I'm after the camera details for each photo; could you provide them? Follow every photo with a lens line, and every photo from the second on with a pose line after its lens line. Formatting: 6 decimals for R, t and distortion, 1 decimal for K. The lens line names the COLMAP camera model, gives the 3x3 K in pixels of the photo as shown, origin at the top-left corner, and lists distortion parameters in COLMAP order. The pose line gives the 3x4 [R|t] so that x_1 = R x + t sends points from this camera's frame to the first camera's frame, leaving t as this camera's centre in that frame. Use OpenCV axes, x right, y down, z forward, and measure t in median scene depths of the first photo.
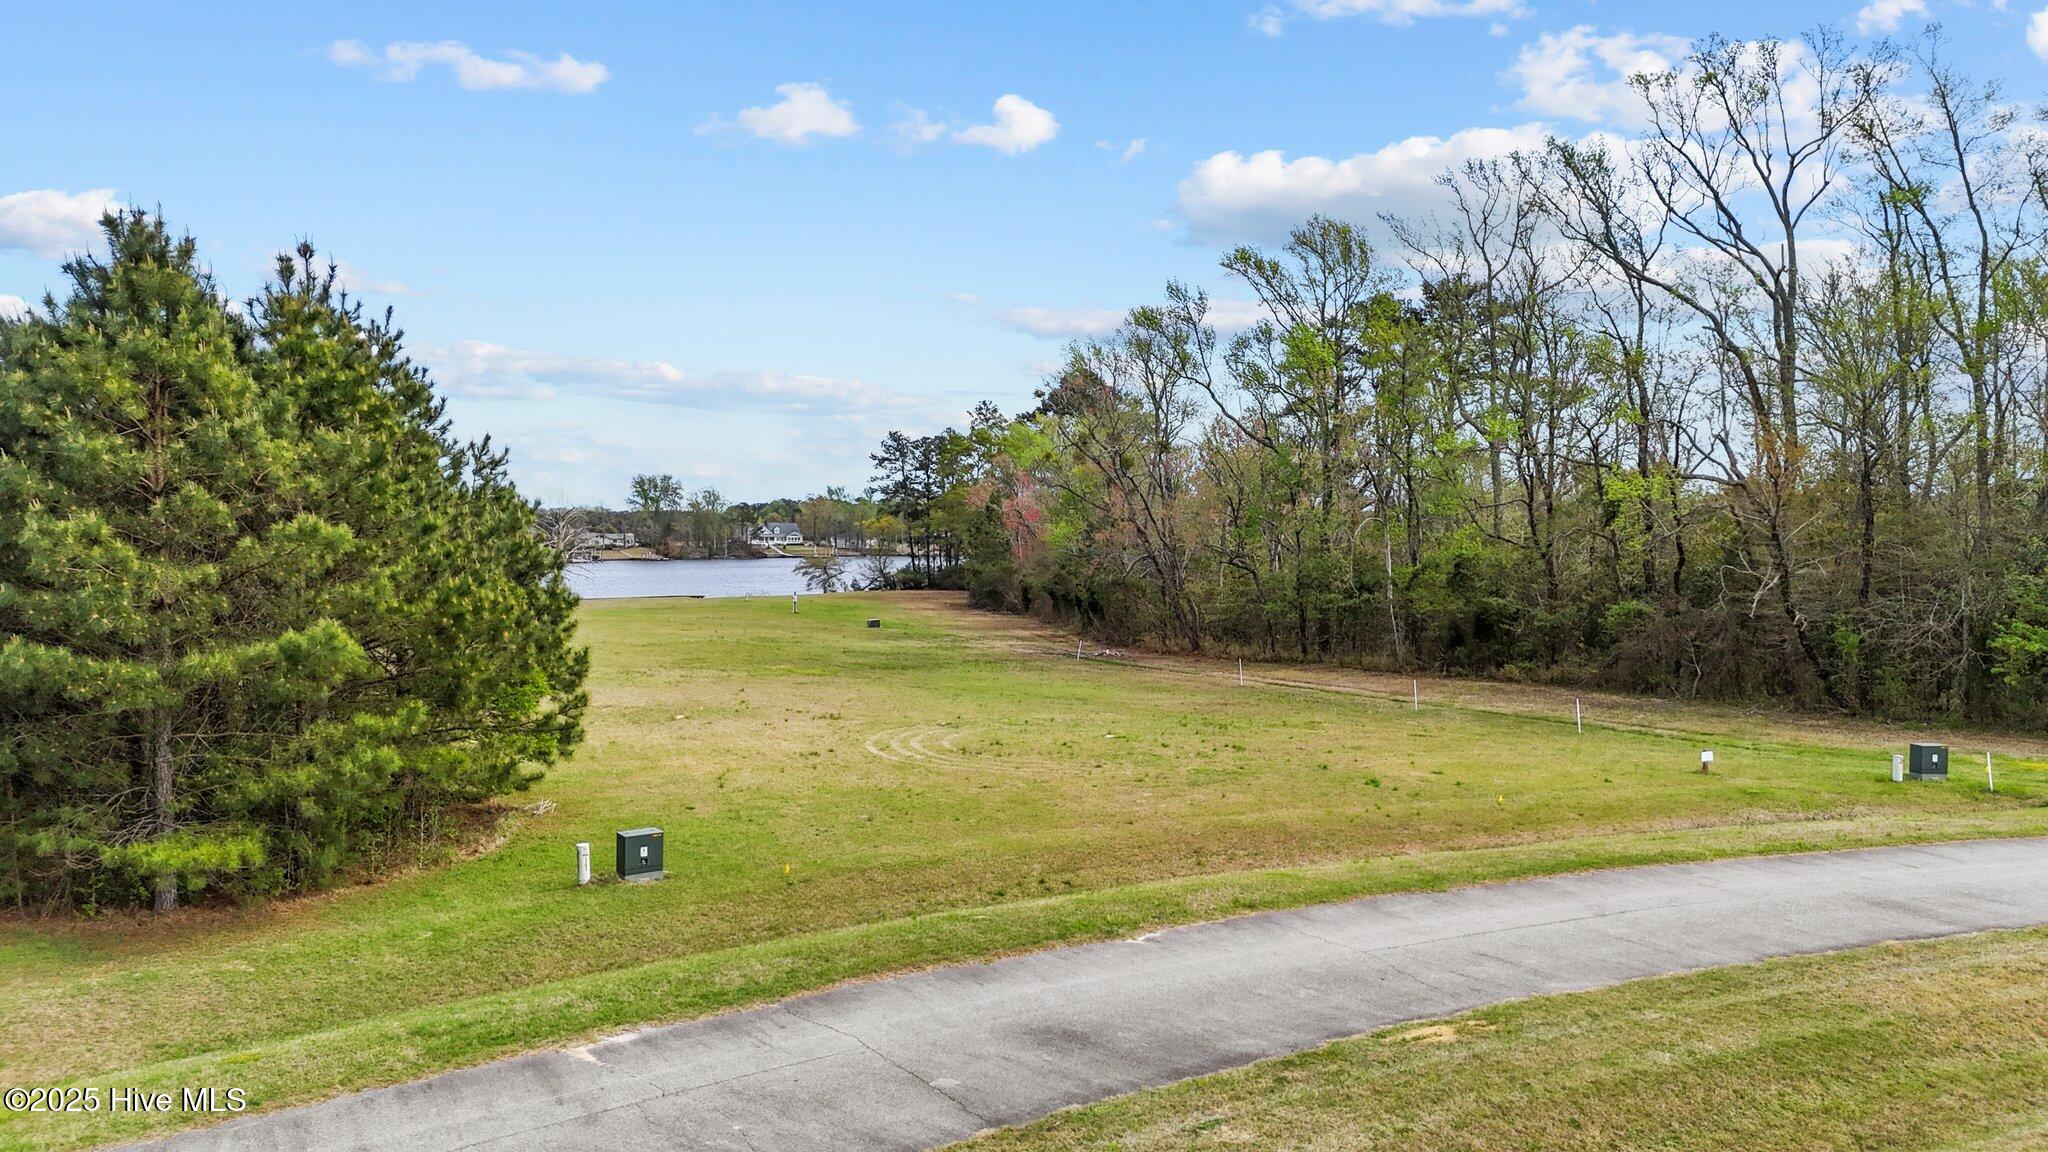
lens RADIAL K [[1497.4, 0, 1031.5], [0, 1497.4, 575.1], [0, 0, 1]] dist [0.117234, -0.134404]
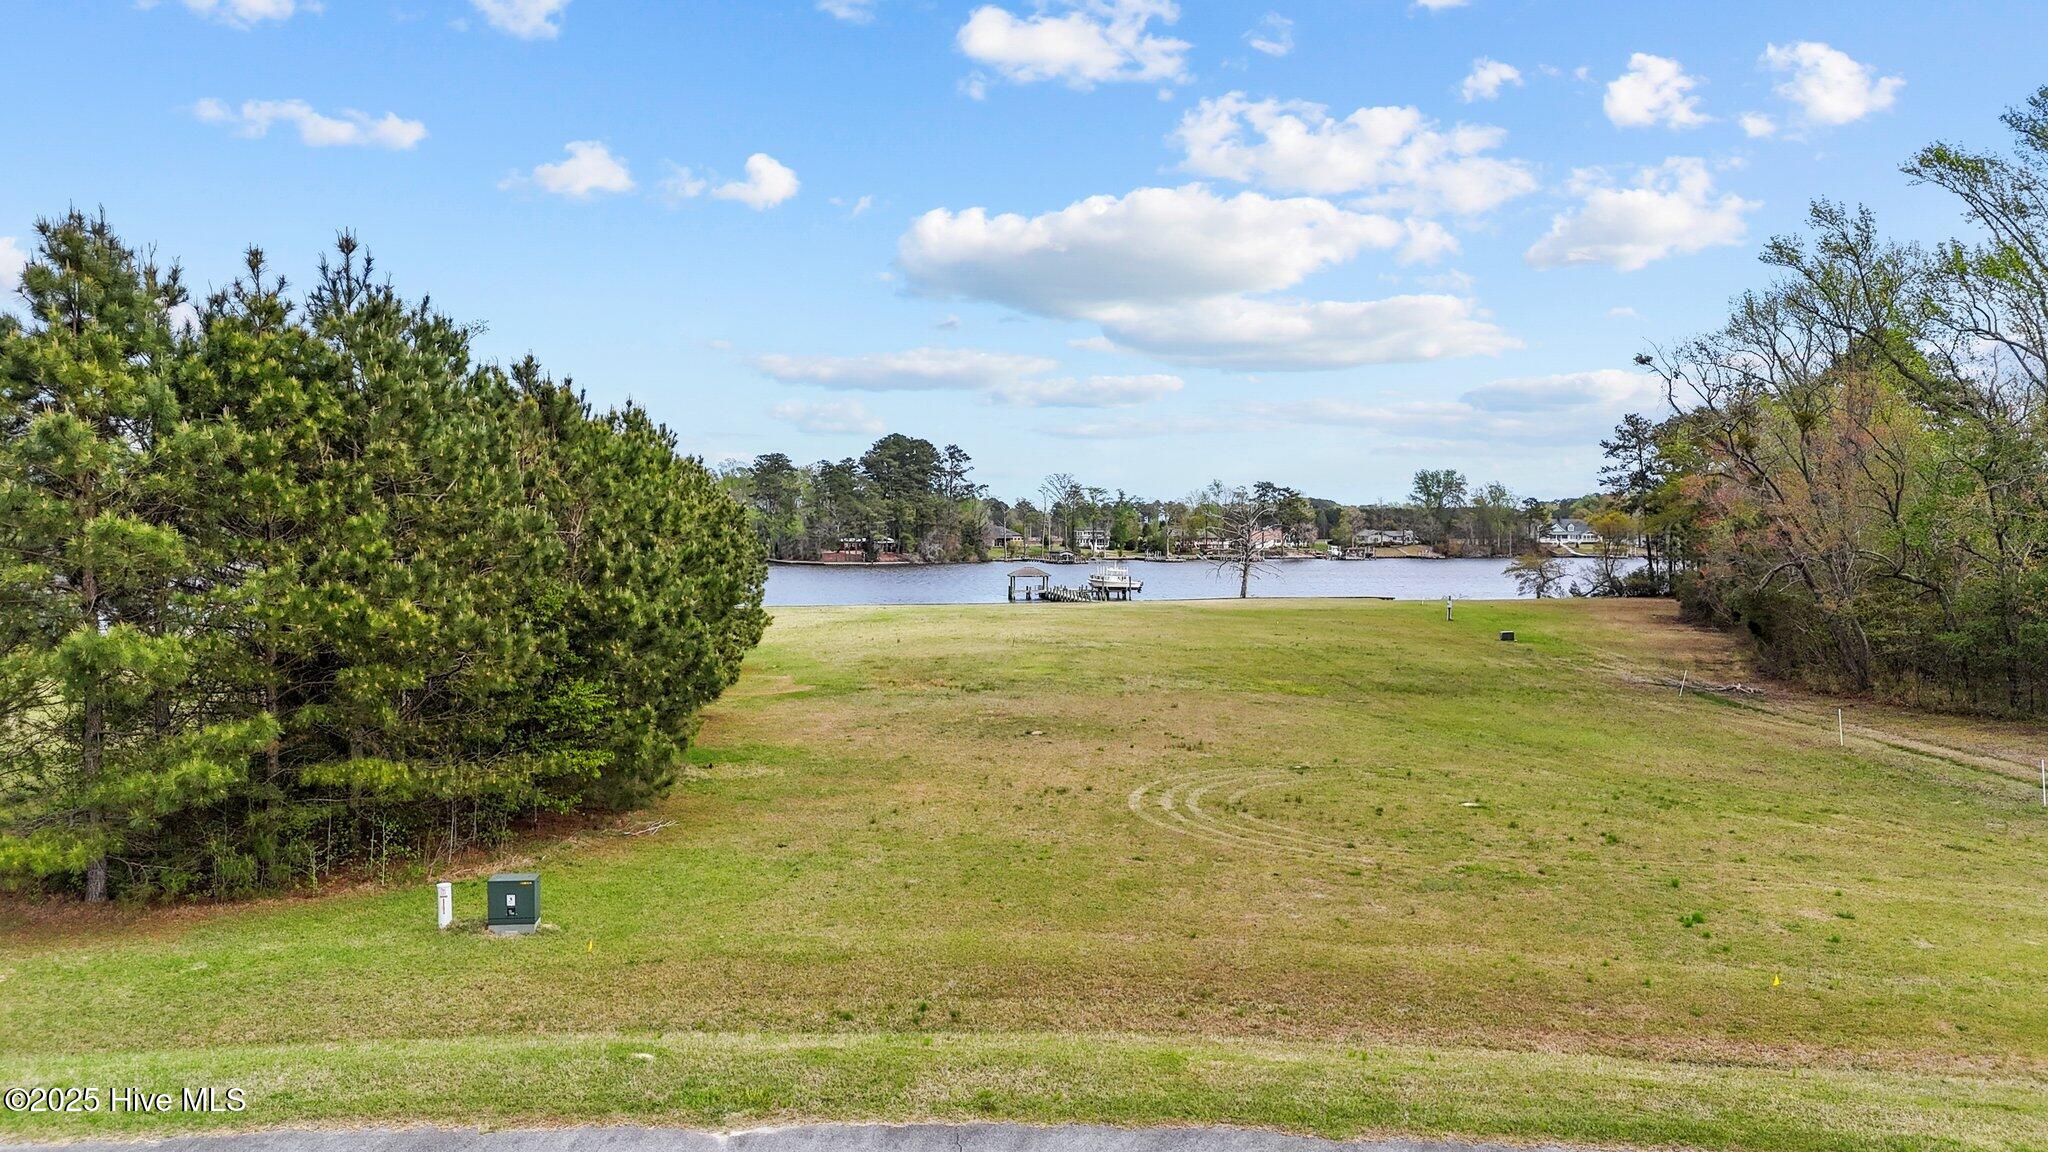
lens RADIAL K [[1520.6, 0, 1023.2], [0, 1520.6, 578.5], [0, 0, 1]] dist [0.082919, -0.085928]
pose [[0.860445, 0.020682, -0.509123, 0.187190], [-0.018679, 0.999785, 0.009045, -0.006863], [0.509201, 0.001727, 0.860646, 0.163259]]
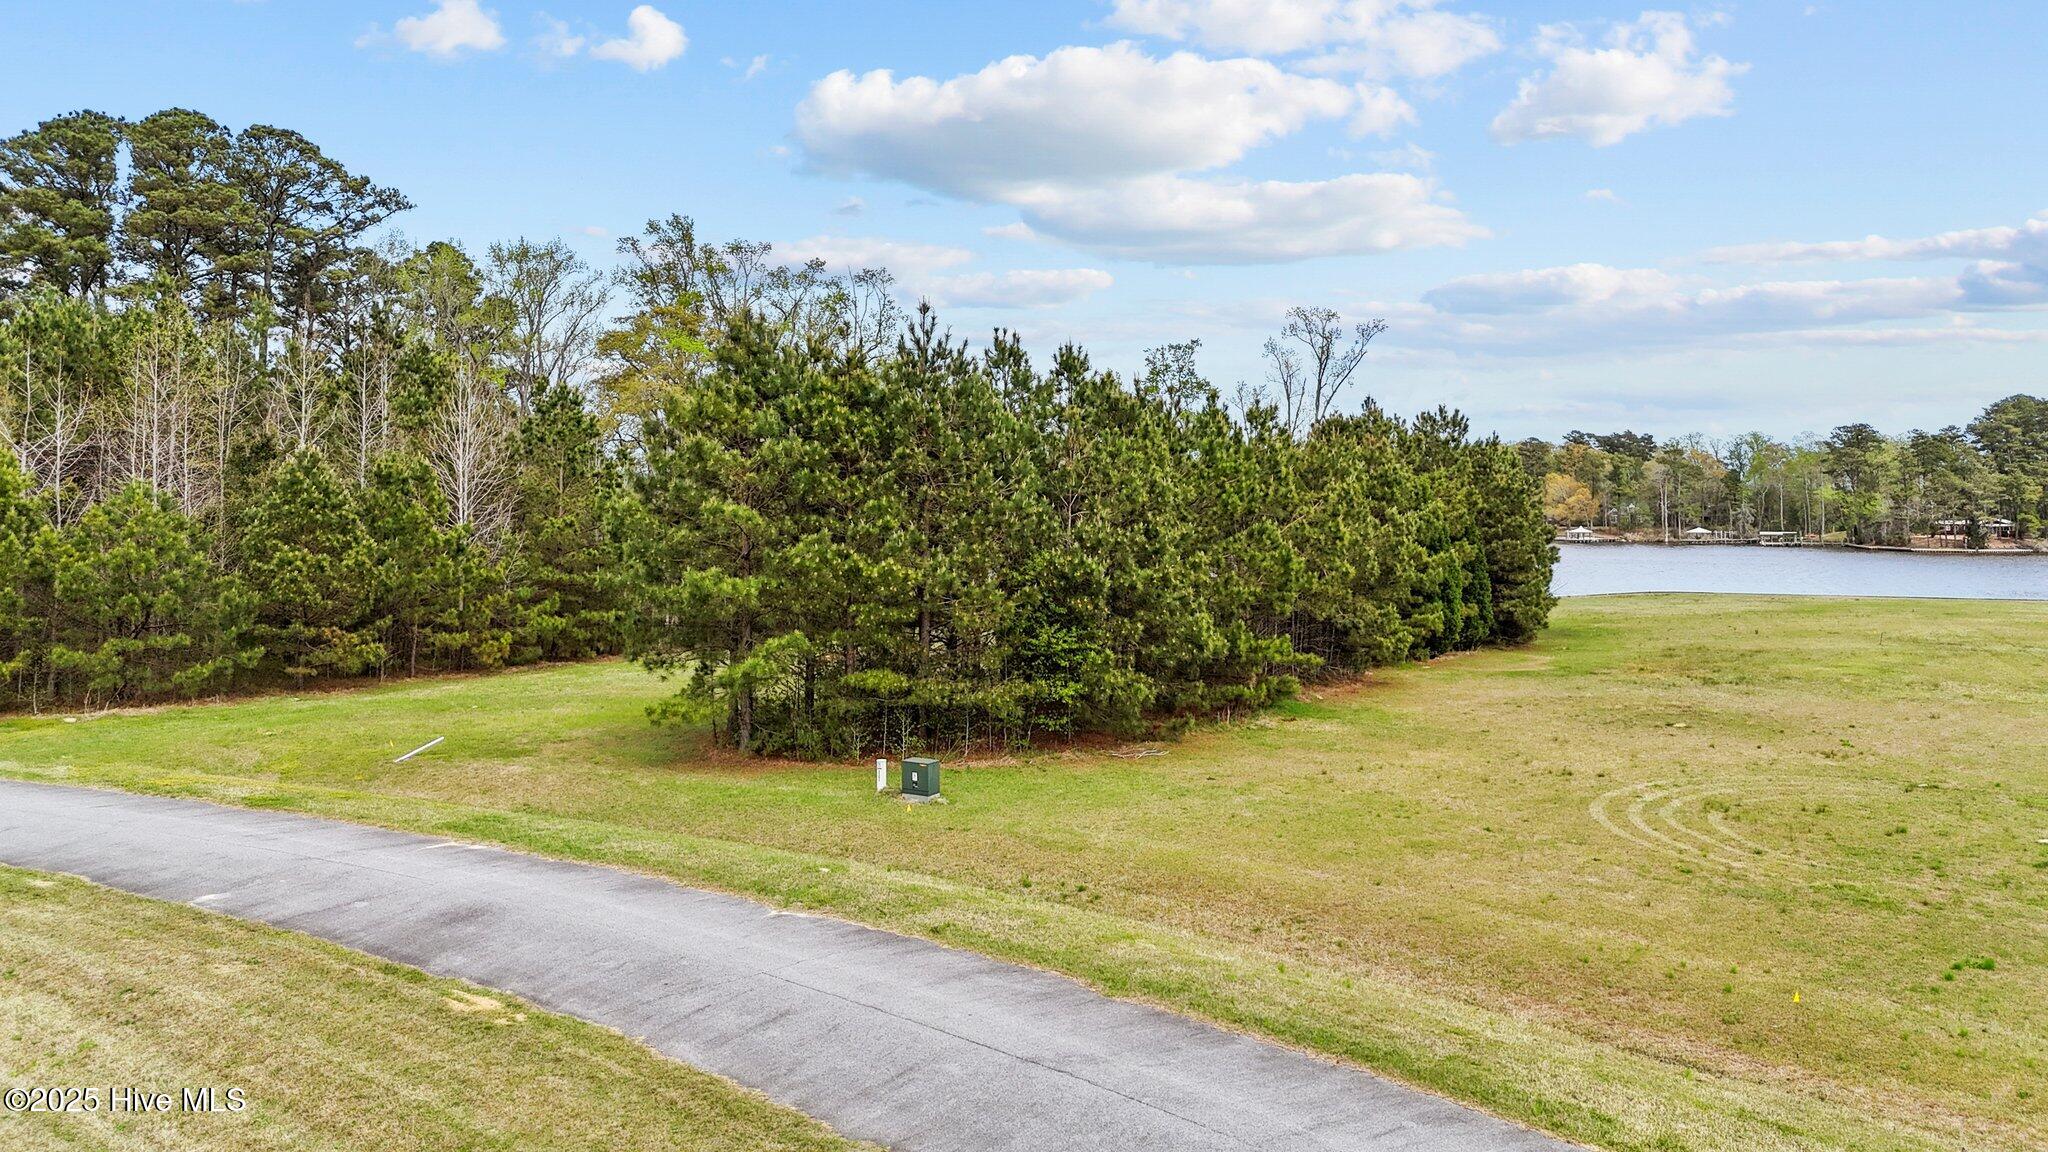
lens RADIAL K [[1542.5, 0, 1021.0], [0, 1542.5, 444.9], [0, 0, 1]] dist [0.064755, -0.050930]
pose [[0.345765, -0.034388, -0.937691, 0.392776], [-0.029448, 0.998438, -0.047475, -0.010284], [0.937859, 0.044028, 0.344212, 0.271571]]
